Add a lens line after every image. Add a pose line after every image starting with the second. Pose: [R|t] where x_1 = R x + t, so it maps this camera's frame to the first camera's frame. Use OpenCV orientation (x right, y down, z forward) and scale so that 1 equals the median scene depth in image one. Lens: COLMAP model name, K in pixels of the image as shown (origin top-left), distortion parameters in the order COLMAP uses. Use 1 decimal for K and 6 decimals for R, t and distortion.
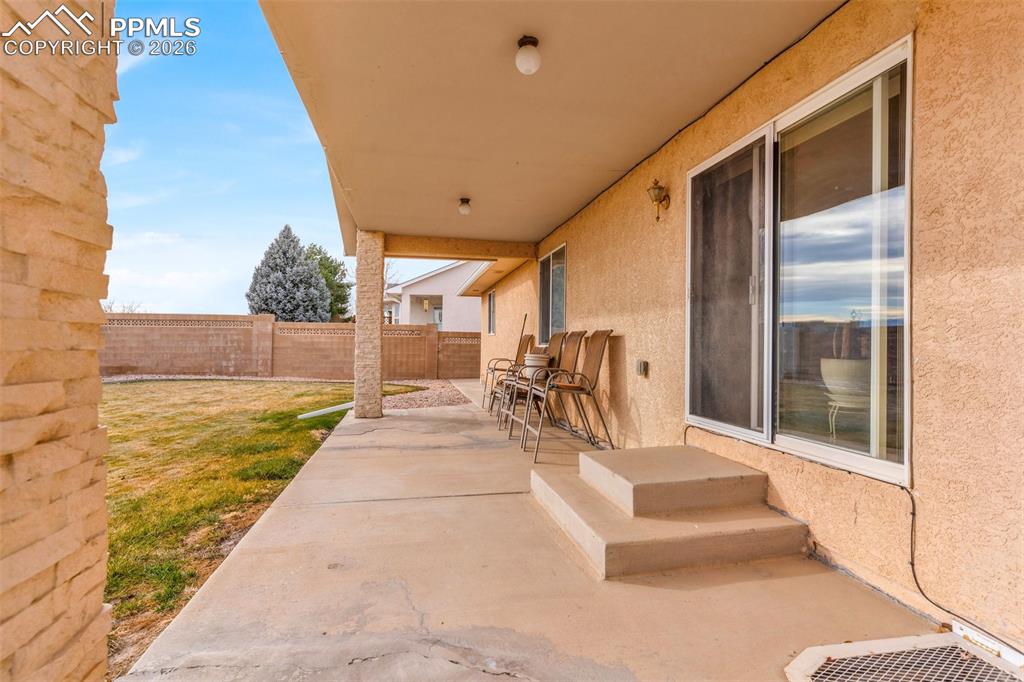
lens RADIAL K [[497.5, 0, 504.9], [0, 497.5, 340.0], [0, 0, 1]] dist [-0.000528, -0.000210]
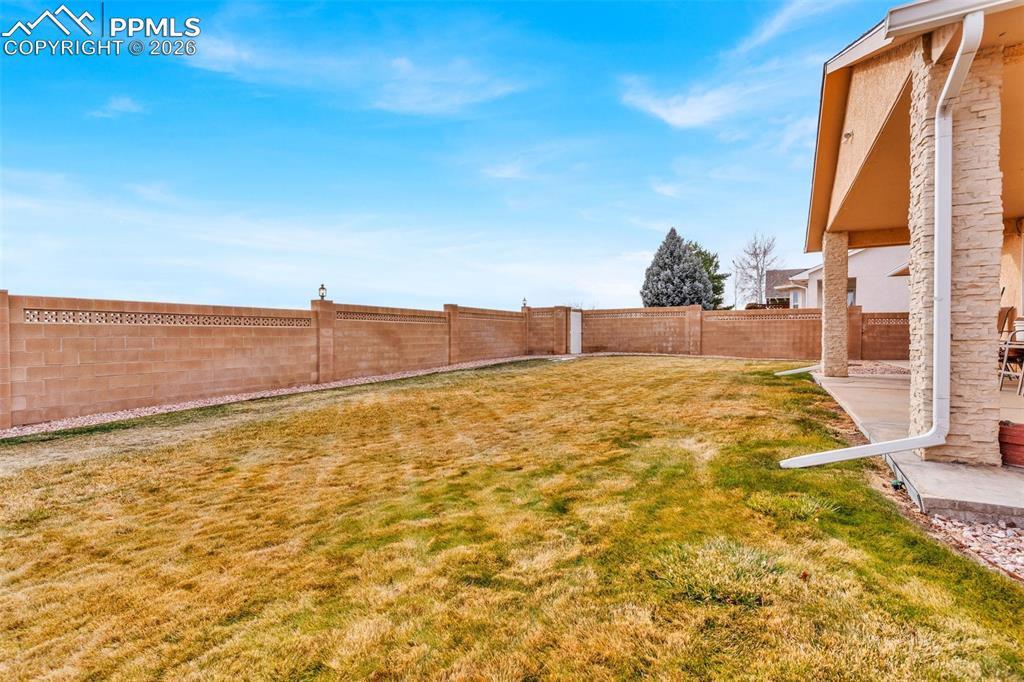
lens RADIAL K [[497.5, 0, 504.9], [0, 497.5, 340.0], [0, 0, 1]] dist [-0.000528, -0.000210]
pose [[0.775952, -0.010801, -0.630699, -0.062138], [0.019804, 0.999778, 0.007243, 0.016850], [0.630481, -0.018111, 0.775993, -0.265766]]
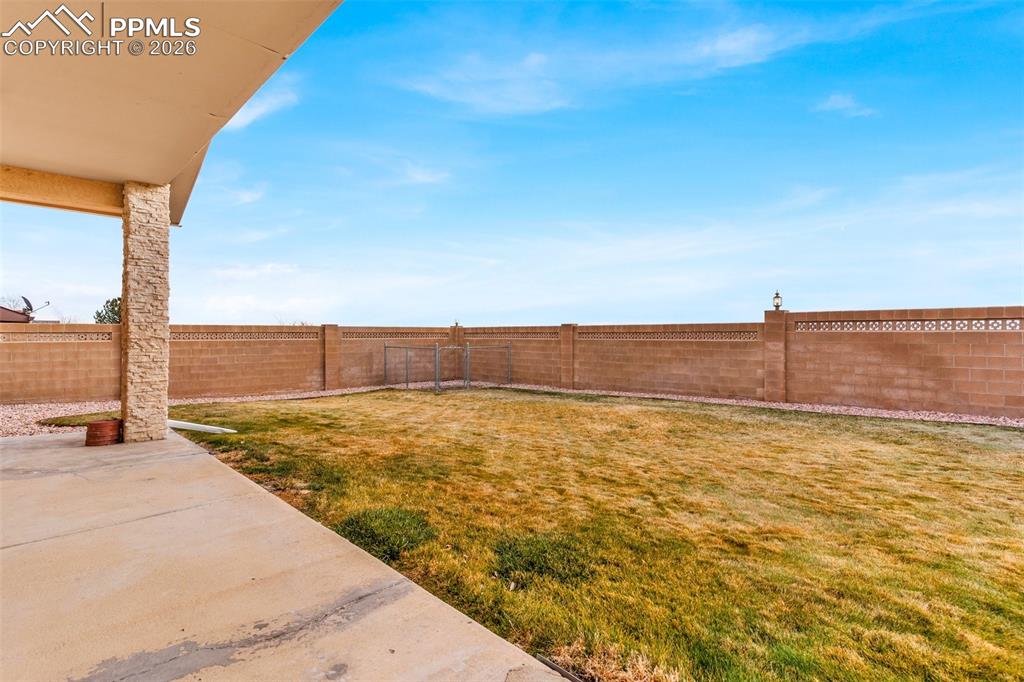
lens RADIAL K [[493.0, 0, 508.8], [0, 493.0, 349.7], [0, 0, 1]] dist [-0.004847, -0.000197]
pose [[-0.828245, 0.003732, -0.560354, -0.070941], [-0.005465, 0.999876, 0.014736, 0.002765], [0.560340, 0.015267, -0.828122, 0.473214]]
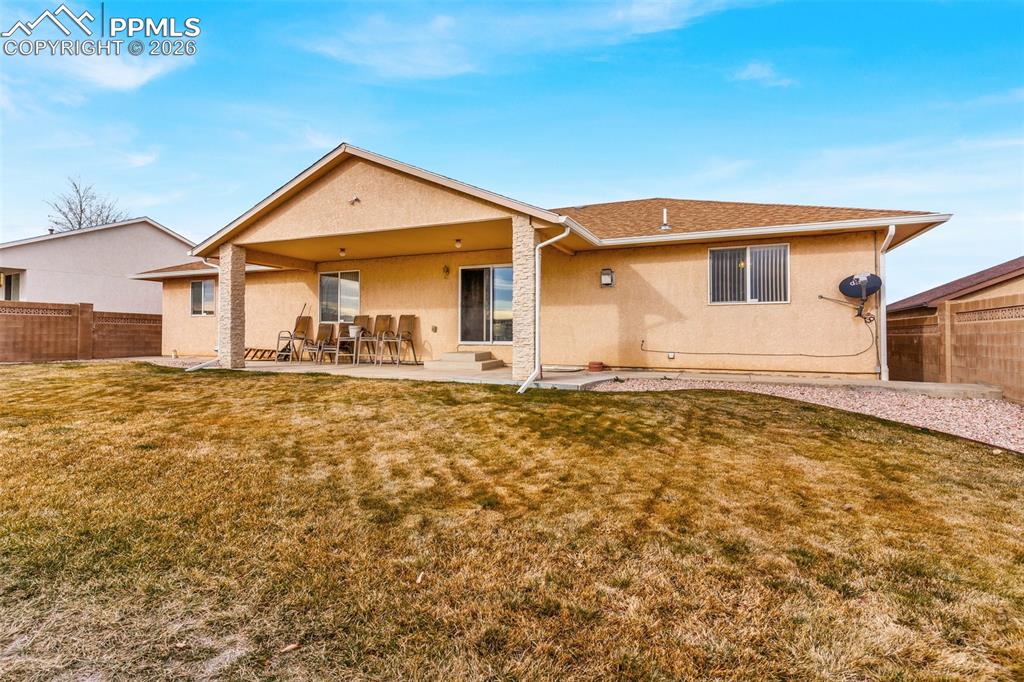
lens RADIAL K [[497.5, 0, 504.9], [0, 497.5, 340.0], [0, 0, 1]] dist [-0.000528, -0.000210]
pose [[0.555983, -0.015031, 0.831058, -0.527504], [-0.003754, 0.999781, 0.020595, 0.017285], [-0.831185, -0.014570, 0.555805, -0.256842]]
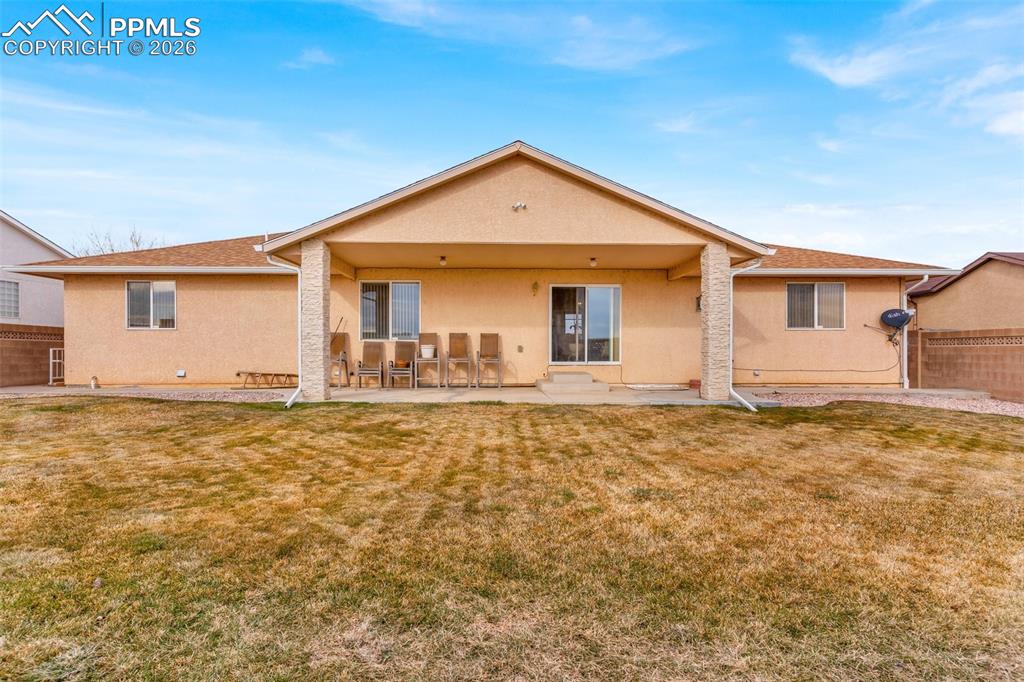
lens RADIAL K [[493.0, 0, 508.8], [0, 493.0, 349.7], [0, 0, 1]] dist [-0.004847, -0.000197]
pose [[0.161401, -0.010571, 0.986832, -0.663543], [-0.007414, 0.999901, 0.011924, 0.009082], [-0.986861, -0.009241, 0.161307, 0.183137]]
